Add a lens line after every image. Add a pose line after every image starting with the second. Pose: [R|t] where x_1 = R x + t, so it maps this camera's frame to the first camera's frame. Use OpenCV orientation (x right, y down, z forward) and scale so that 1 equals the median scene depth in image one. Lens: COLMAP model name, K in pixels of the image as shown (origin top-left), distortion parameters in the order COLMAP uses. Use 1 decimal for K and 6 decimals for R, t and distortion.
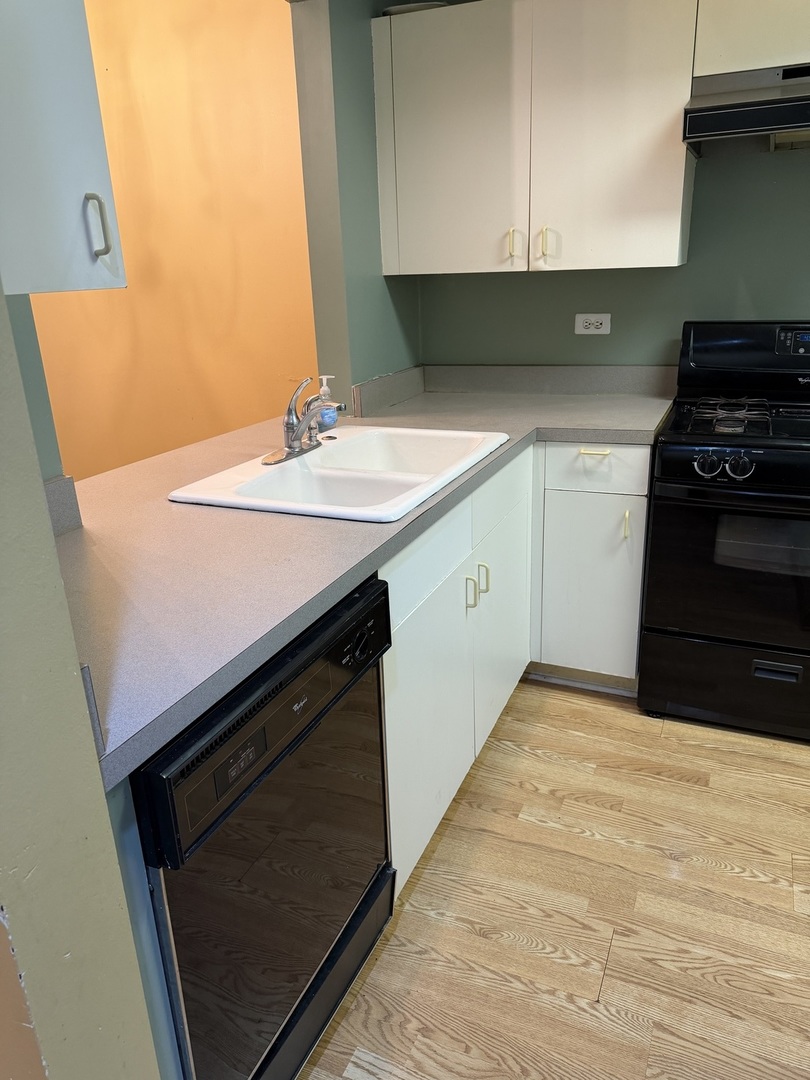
lens RADIAL K [[782.3, 0, 409.5], [0, 782.3, 539.4], [0, 0, 1]] dist [-0.011212, 0.002622]
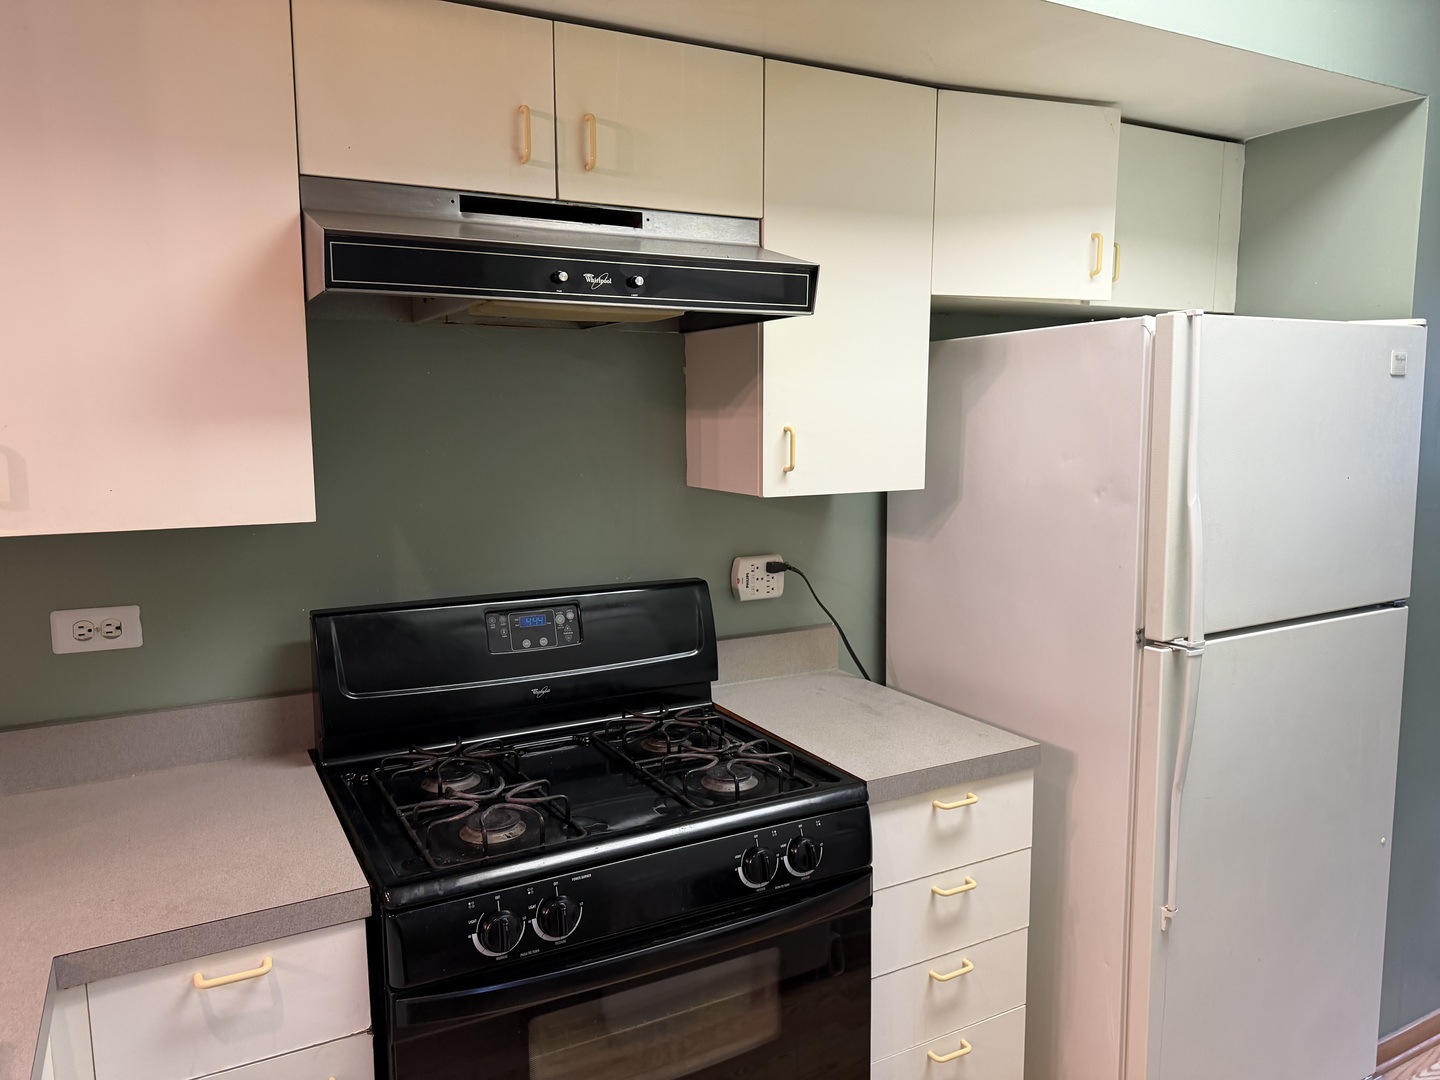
lens RADIAL K [[1043.0, 0, 717.9], [0, 1043.0, 535.3], [0, 0, 1]] dist [-0.011212, 0.002622]
pose [[0.613985, -0.067128, 0.786458, -0.019802], [0.241943, 0.964421, -0.106566, -0.202361], [-0.751323, 0.255708, 0.608381, 0.393794]]
